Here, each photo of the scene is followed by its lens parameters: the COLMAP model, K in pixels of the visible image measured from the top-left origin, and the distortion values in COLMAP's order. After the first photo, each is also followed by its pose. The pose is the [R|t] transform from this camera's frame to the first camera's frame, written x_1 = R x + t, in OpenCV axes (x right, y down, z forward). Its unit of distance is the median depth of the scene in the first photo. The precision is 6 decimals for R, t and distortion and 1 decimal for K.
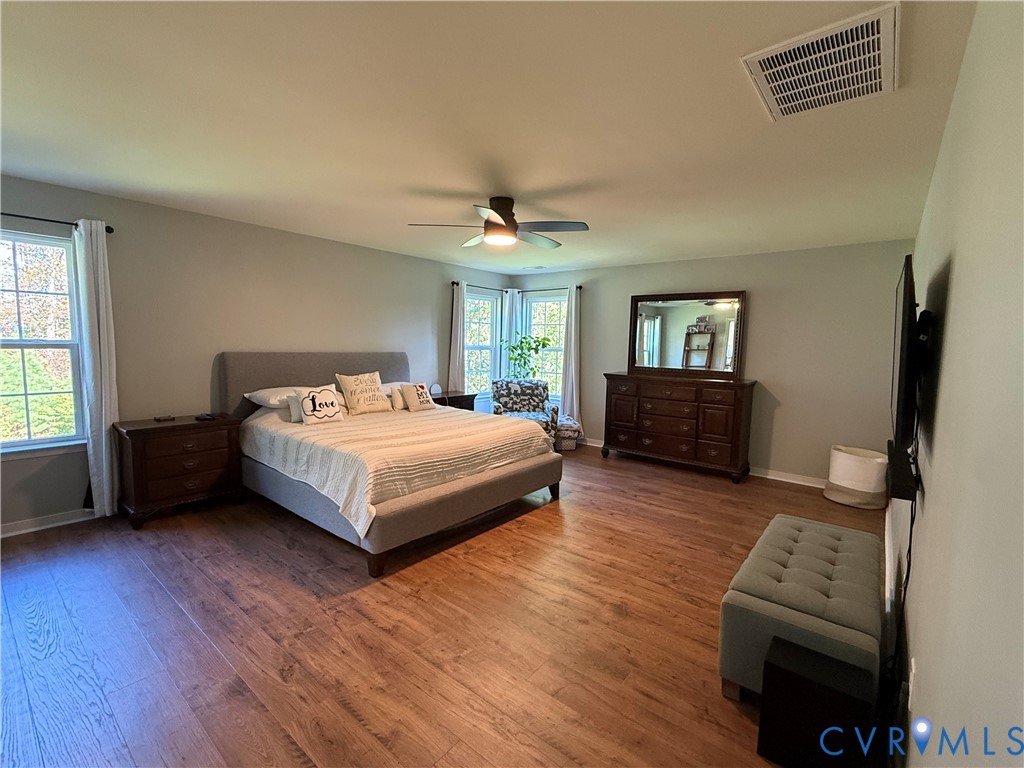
lens RADIAL K [[452.6, 0, 512.0], [0, 452.6, 384.0], [0, 0, 1]] dist [-0.004715, -0.000335]
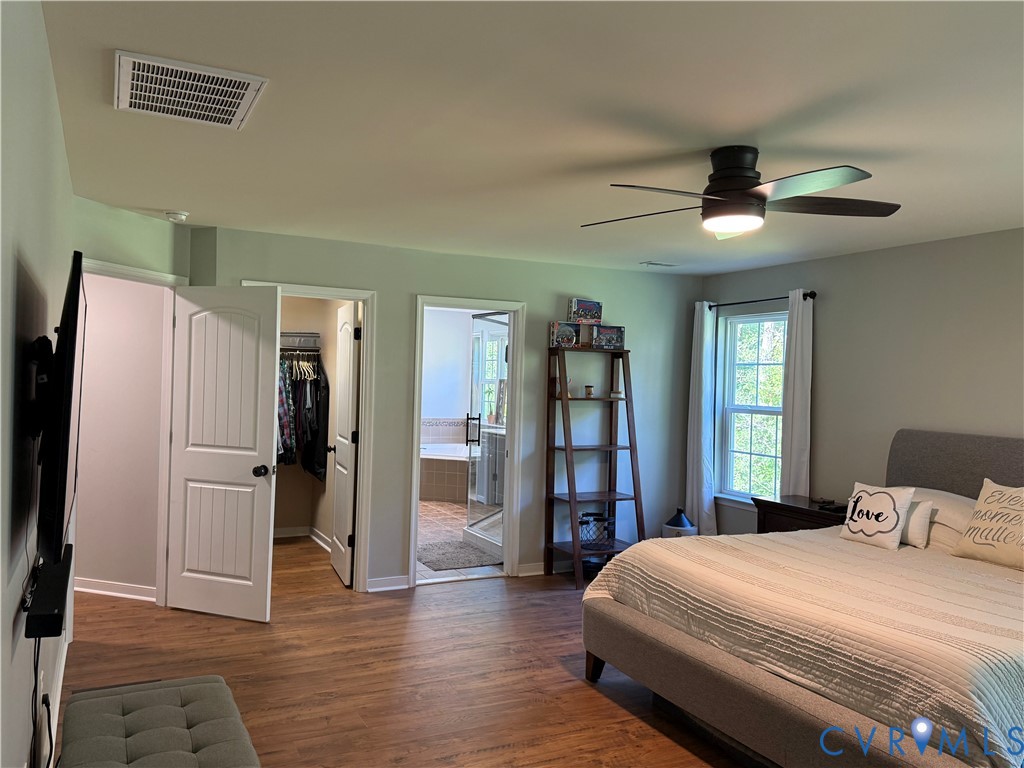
lens RADIAL K [[790.9, 0, 512.0], [0, 790.9, 384.0], [0, 0, 1]] dist [0.113700, -0.210649]
pose [[-0.400871, -0.030025, -0.915642, 0.528554], [-0.122443, 0.992252, 0.021069, -0.063154], [0.907915, 0.120560, -0.401442, 0.644527]]
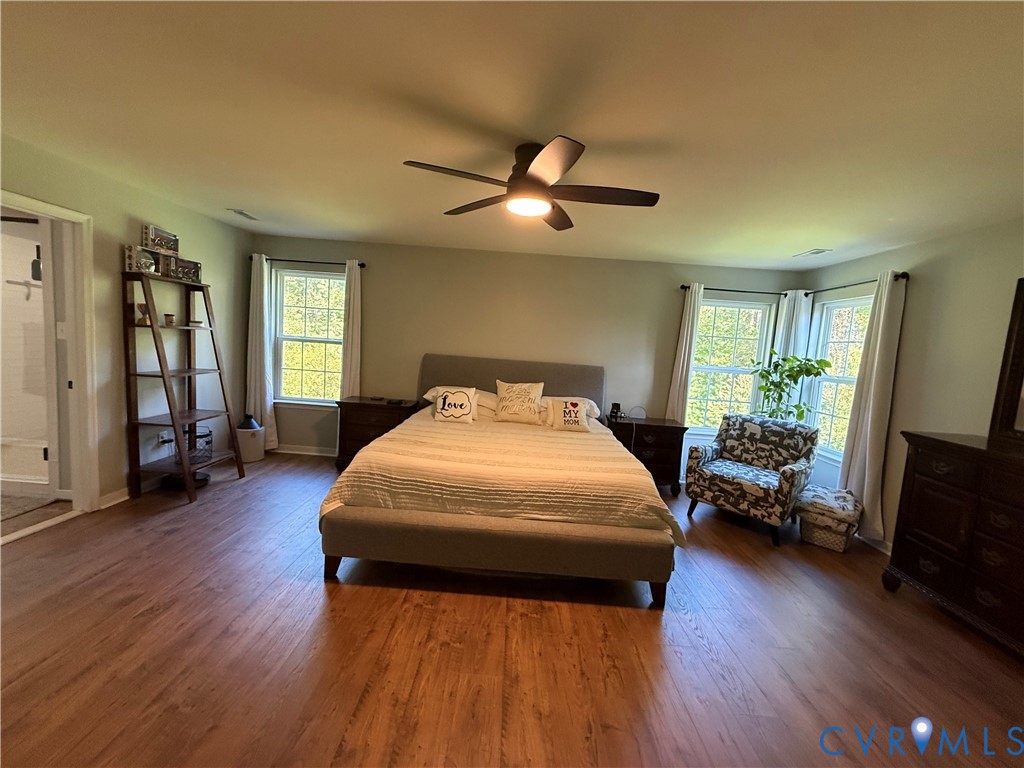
lens RADIAL K [[408.5, 0, 509.9], [0, 408.5, 380.3], [0, 0, 1]] dist [0.000198, -0.000149]
pose [[0.619437, 0.089066, -0.779978, 0.271325], [-0.129366, 0.991541, 0.010485, -0.026172], [0.774314, 0.094408, 0.625719, 0.326573]]
